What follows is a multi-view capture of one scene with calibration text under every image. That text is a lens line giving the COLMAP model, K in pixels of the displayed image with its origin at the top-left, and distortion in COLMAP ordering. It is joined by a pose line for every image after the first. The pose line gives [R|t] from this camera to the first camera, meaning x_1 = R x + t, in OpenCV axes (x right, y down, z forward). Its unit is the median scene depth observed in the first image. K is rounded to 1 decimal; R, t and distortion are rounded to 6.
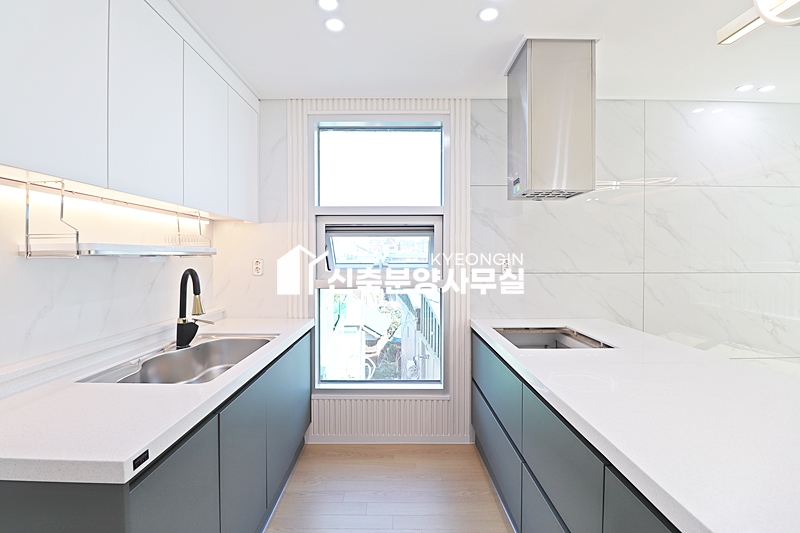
lens RADIAL K [[367.3, 0, 399.6], [0, 367.3, 263.8], [0, 0, 1]] dist [-0.005163, -0.009384]
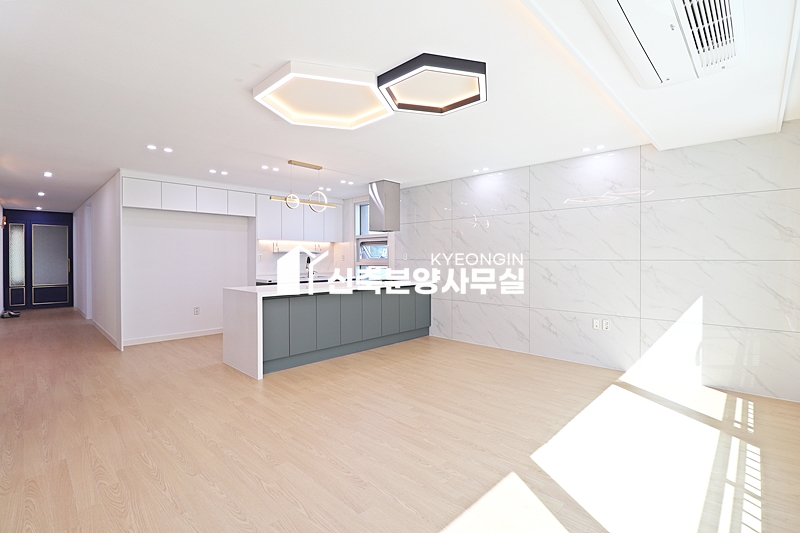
lens RADIAL K [[367.3, 0, 400.6], [0, 367.3, 262.9], [0, 0, 1]] dist [-0.005163, -0.009384]
pose [[0.714214, 0.008127, -0.699880, 2.025493], [-0.007621, 0.999964, 0.003834, 0.037498], [0.699886, 0.002595, 0.714250, -0.774583]]
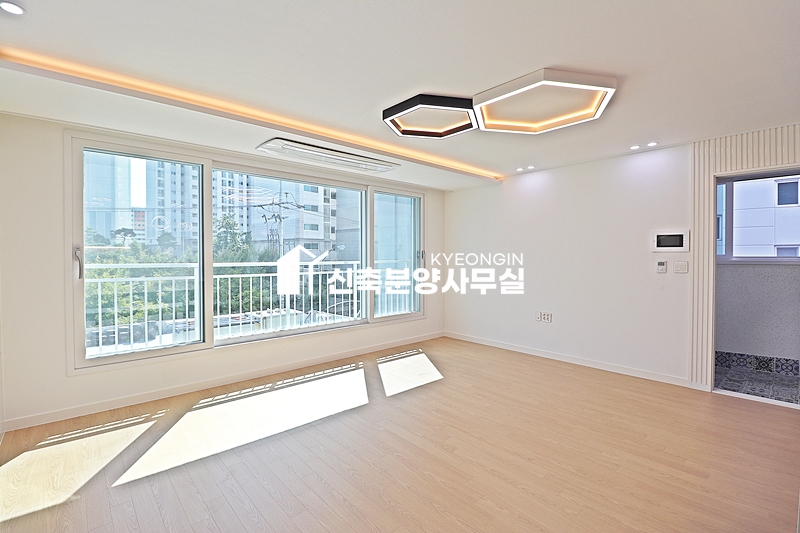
lens RADIAL K [[367.3, 0, 400.0], [0, 367.3, 265.3], [0, 0, 1]] dist [-0.005163, -0.009384]
pose [[-0.668663, -0.016896, 0.743374, 0.598889], [0.009326, 0.999473, 0.031106, -0.009730], [-0.743507, 0.027733, -0.668153, 0.854930]]
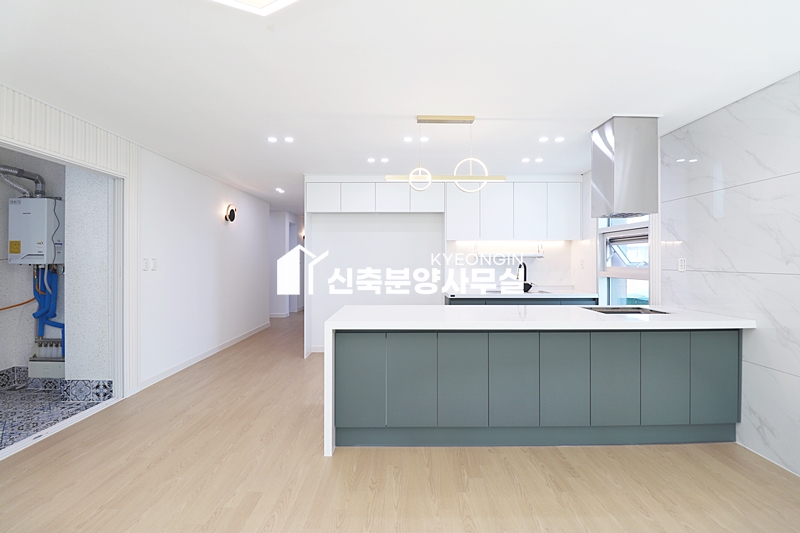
lens RADIAL K [[367.3, 0, 400.1], [0, 367.3, 259.9], [0, 0, 1]] dist [-0.005163, -0.009384]
pose [[-0.004848, -0.000874, -0.999988, 1.544399], [-0.012002, 0.999928, -0.000816, 0.002838], [0.999916, 0.011998, -0.004858, 0.078526]]
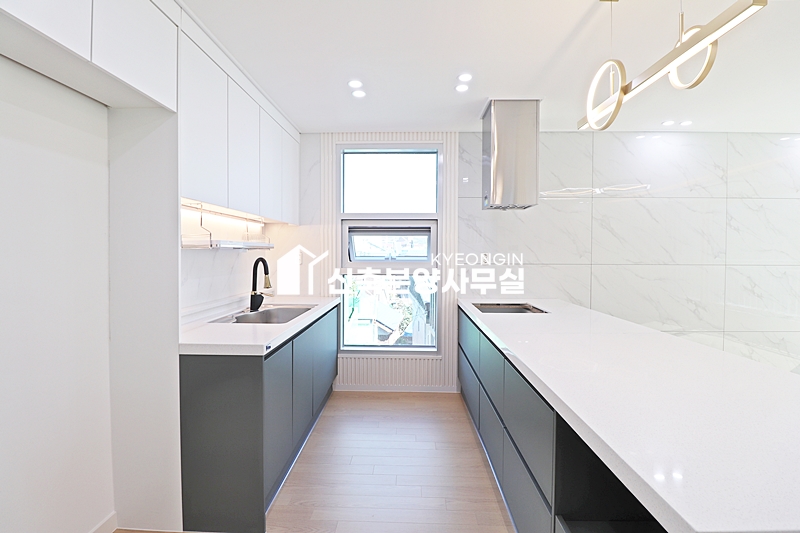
lens RADIAL K [[367.3, 0, 400.4], [0, 367.3, 262.7], [0, 0, 1]] dist [-0.005163, -0.009384]
pose [[0.999479, 0.005669, -0.031771, 0.028545], [-0.005551, 0.999977, 0.003803, 0.017934], [0.031792, -0.003625, 0.999488, -0.329052]]
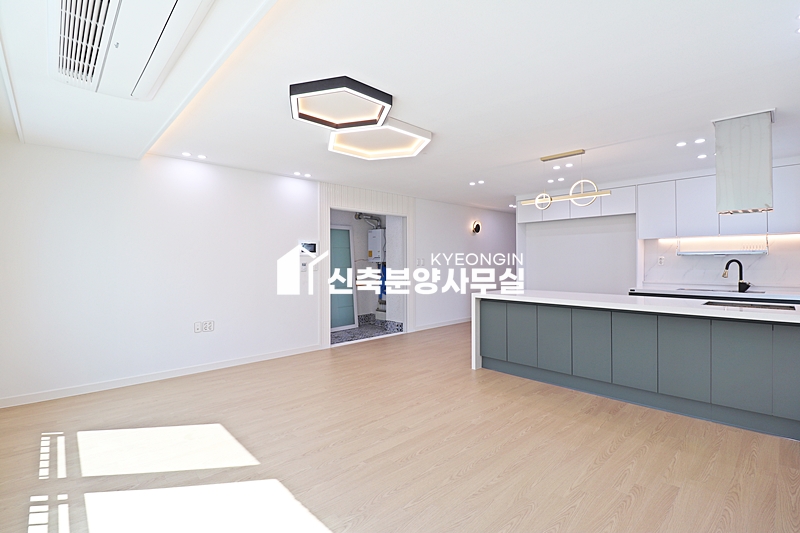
lens RADIAL K [[367.3, 0, 400.5], [0, 367.3, 260.4], [0, 0, 1]] dist [-0.005163, -0.009384]
pose [[-0.728261, 0.001185, -0.685298, 1.993635], [-0.002777, 0.999985, 0.004680, 0.007722], [0.685294, 0.005312, -0.728247, 0.895017]]
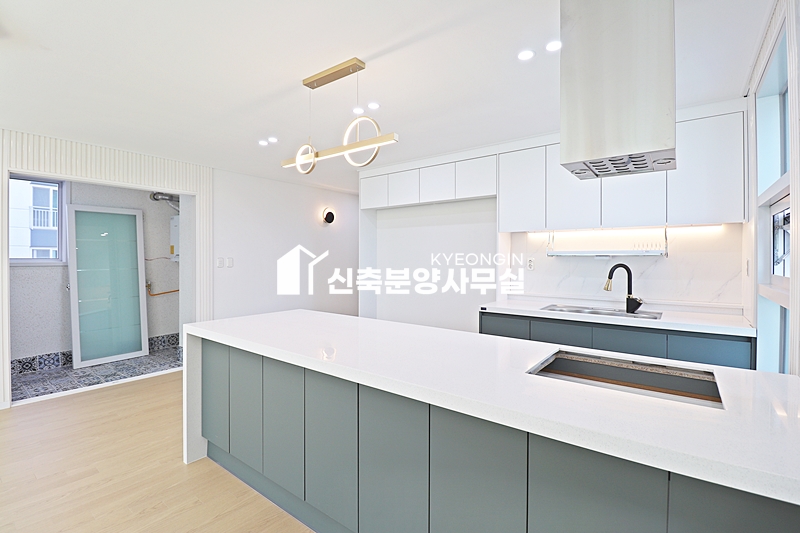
lens RADIAL K [[367.3, 0, 398.1], [0, 367.3, 260.9], [0, 0, 1]] dist [-0.005163, -0.009384]
pose [[-0.614042, 0.007392, -0.789239, 0.980654], [-0.009806, 0.999807, 0.016994, -0.016266], [0.789213, 0.018175, -0.613851, 0.880092]]
